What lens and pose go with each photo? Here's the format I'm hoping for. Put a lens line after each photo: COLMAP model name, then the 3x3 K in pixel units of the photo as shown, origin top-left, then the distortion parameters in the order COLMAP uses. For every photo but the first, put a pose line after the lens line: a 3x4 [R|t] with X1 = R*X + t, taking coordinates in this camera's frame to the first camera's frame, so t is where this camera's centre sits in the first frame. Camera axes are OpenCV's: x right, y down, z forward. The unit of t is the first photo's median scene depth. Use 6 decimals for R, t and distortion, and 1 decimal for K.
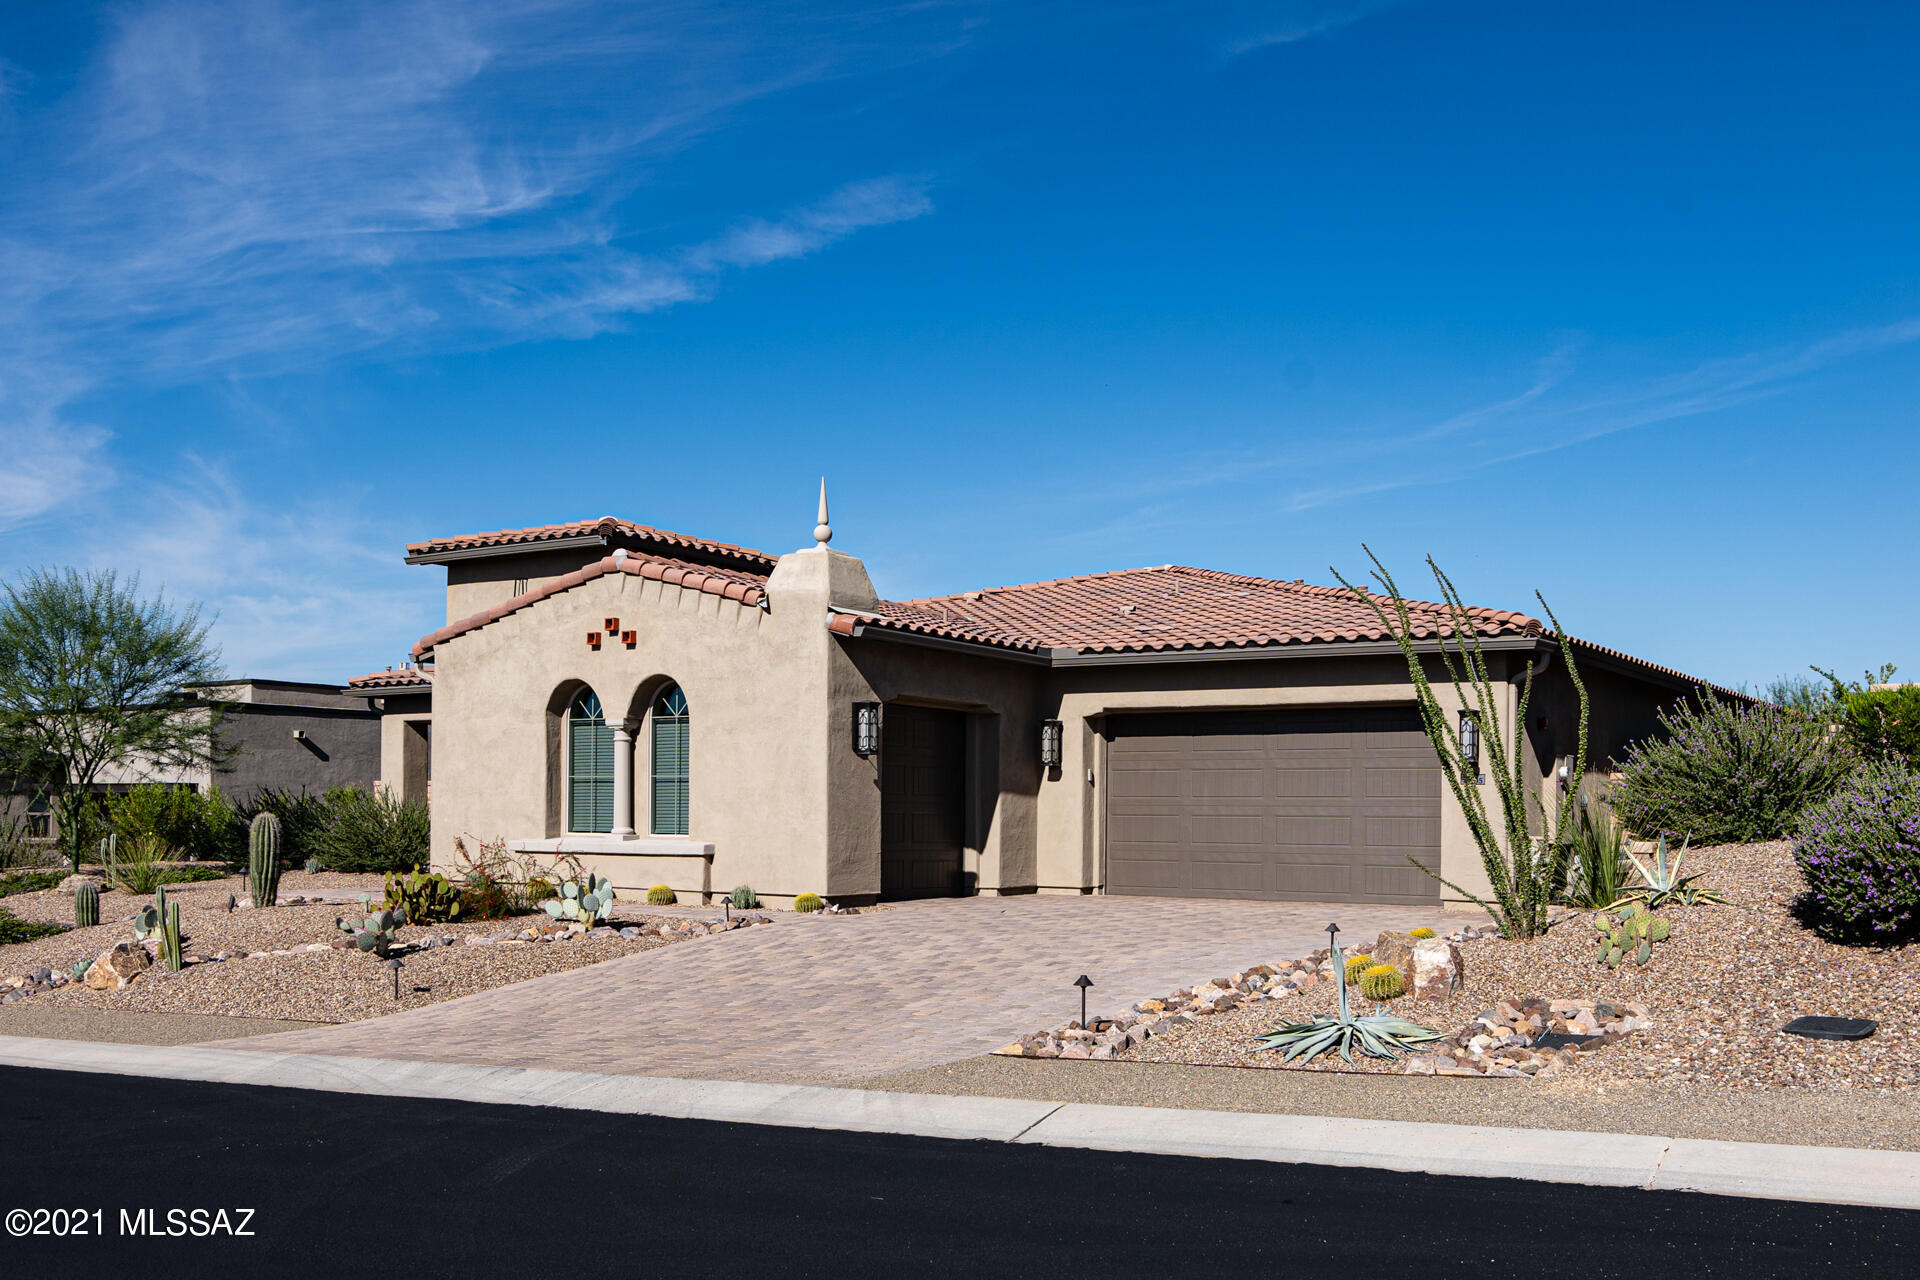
lens RADIAL K [[1115.8, 0, 960.0], [0, 1115.8, 640.0], [0, 0, 1]] dist [-0.005928, -0.000330]
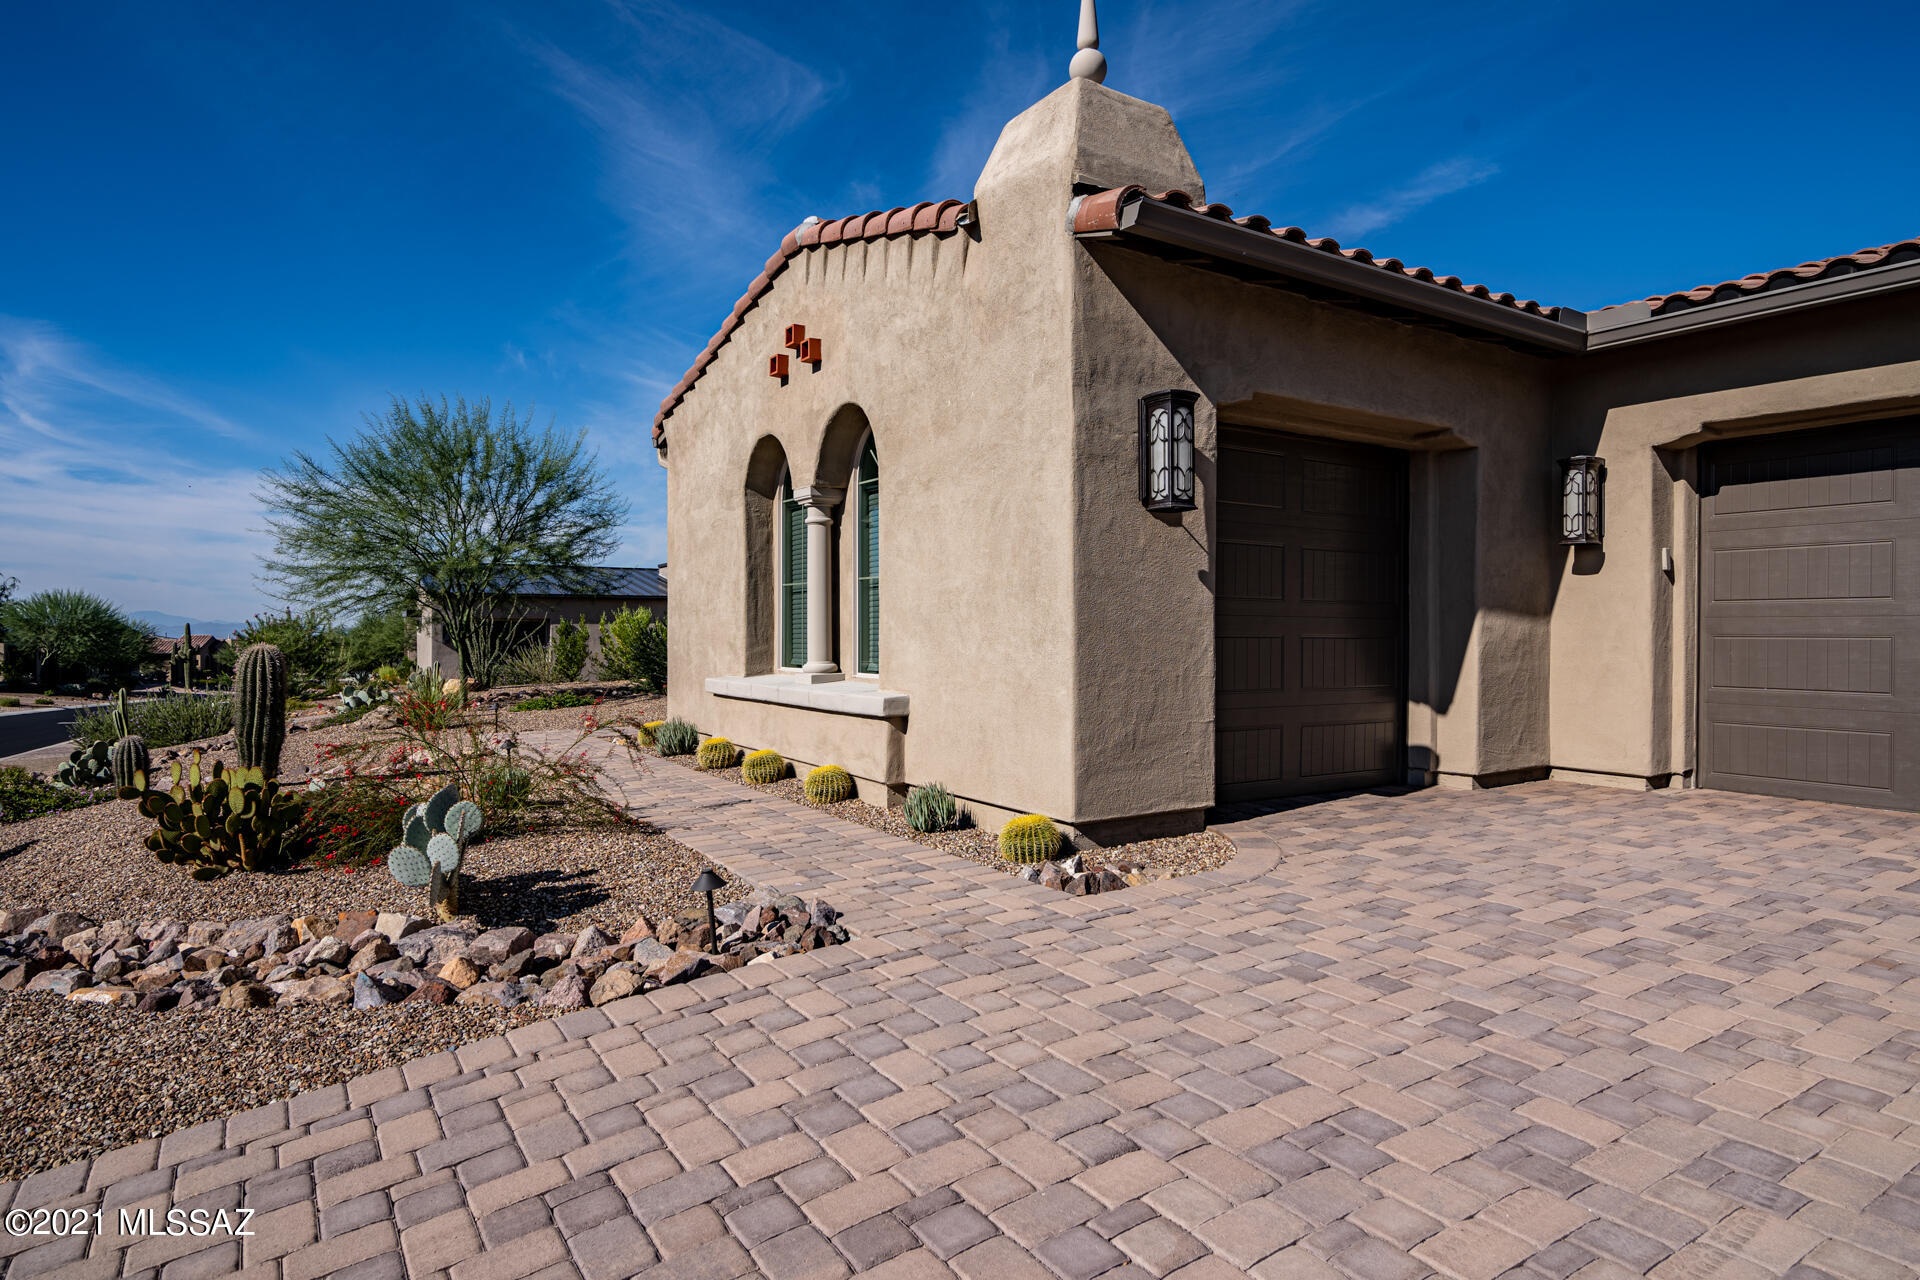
lens RADIAL K [[1075.9, 0, 1009.8], [0, 1075.9, 635.0], [0, 0, 1]] dist [-0.006997, -0.000720]
pose [[0.936792, -0.006513, -0.349825, 0.006930], [0.061008, 0.987551, 0.144988, 0.077125], [0.344526, -0.157166, 0.925527, 0.511500]]
